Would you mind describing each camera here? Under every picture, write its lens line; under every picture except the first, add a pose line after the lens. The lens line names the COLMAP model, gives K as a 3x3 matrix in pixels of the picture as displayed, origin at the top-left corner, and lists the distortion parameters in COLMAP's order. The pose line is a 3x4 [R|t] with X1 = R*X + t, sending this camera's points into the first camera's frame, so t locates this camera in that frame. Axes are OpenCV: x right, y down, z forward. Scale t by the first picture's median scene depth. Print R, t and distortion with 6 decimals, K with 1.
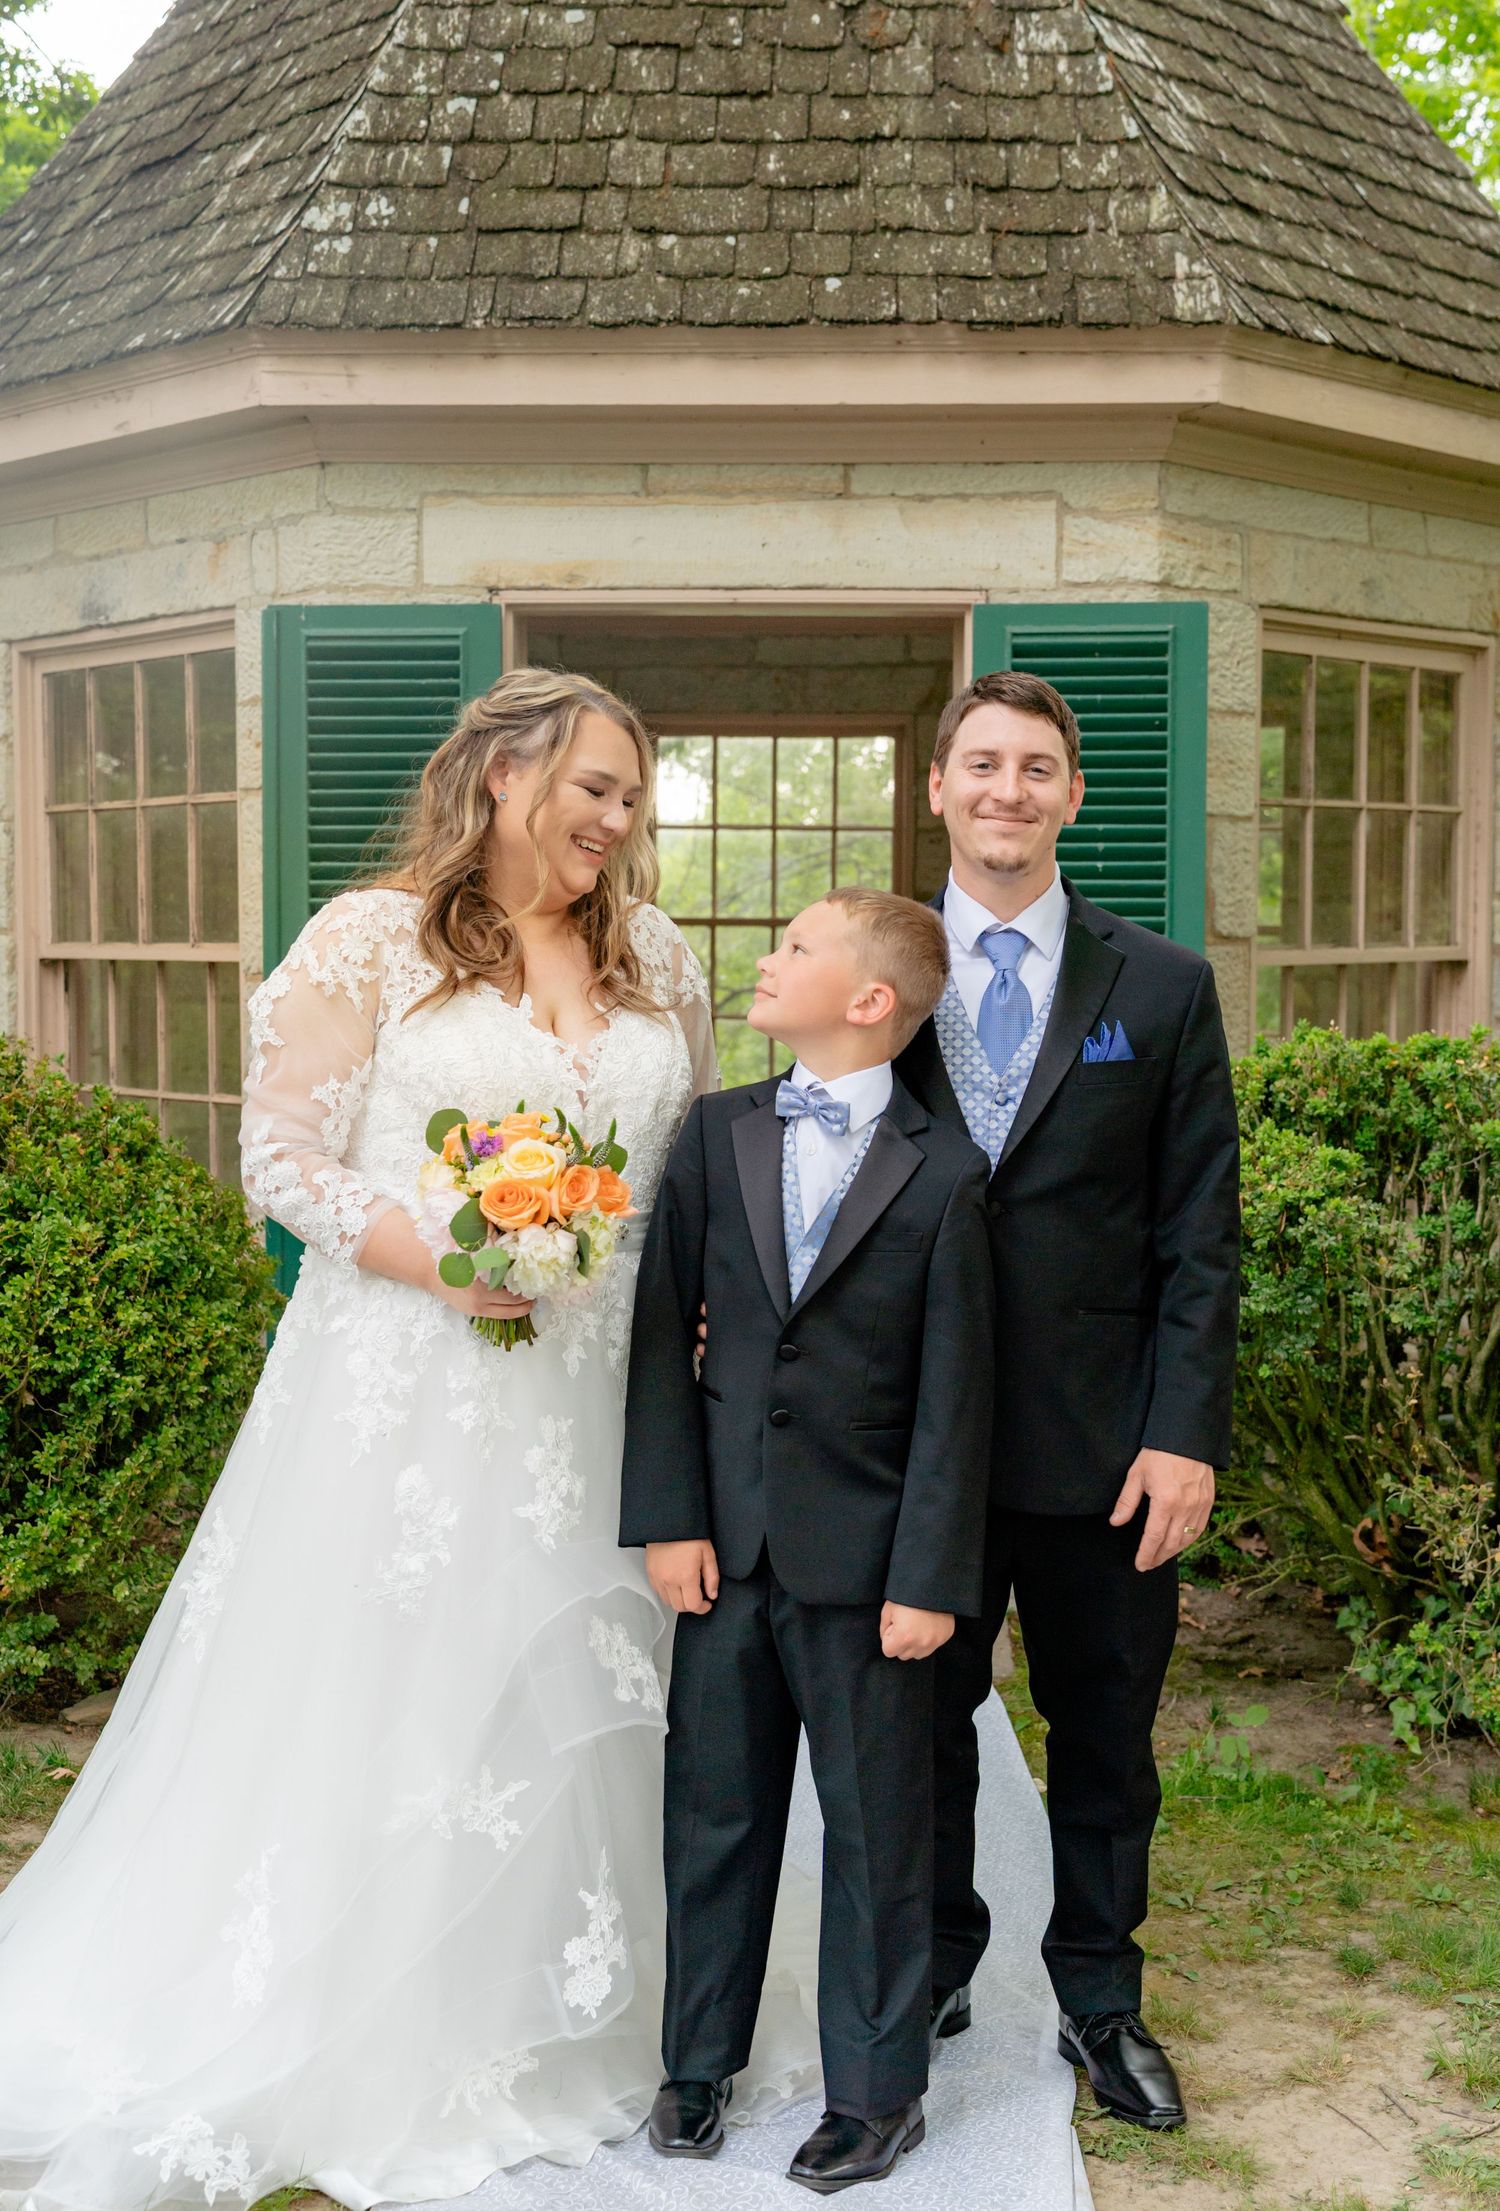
lens RADIAL K [[2609.3, 0, 753.4], [0, 2609.3, 1022.0], [0, 0, 1]] dist [-0.009253, 0.000000]
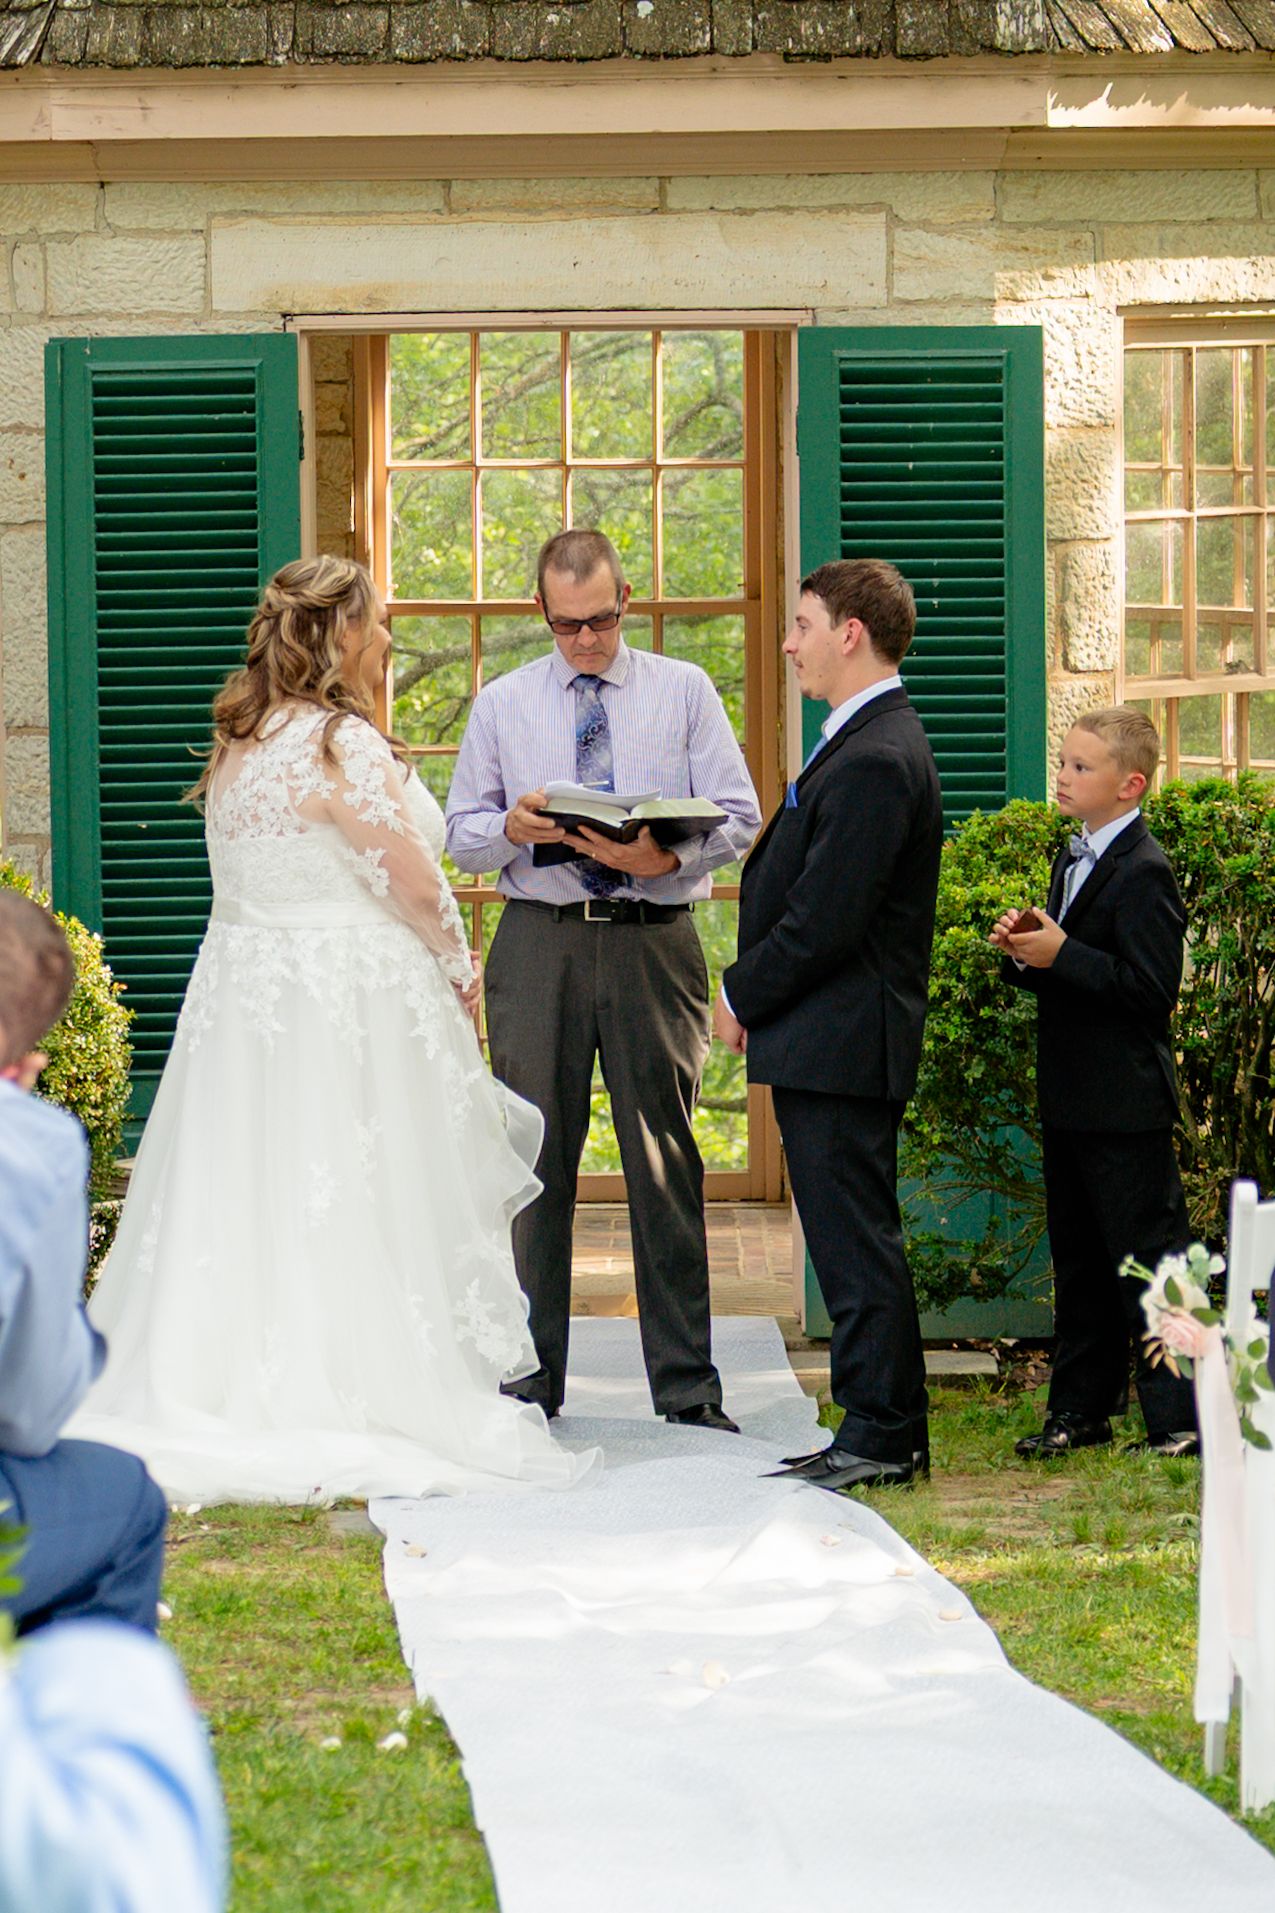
lens RADIAL K [[7873.8, 0, 632.9], [0, 7873.8, 953.5], [0, 0, 1]] dist [0.116559, 0.000000]
pose [[0.999533, -0.016274, 0.025852, -0.052721], [0.015479, 0.999410, 0.030673, -0.021728], [-0.026336, -0.030258, 0.999195, -1.844138]]
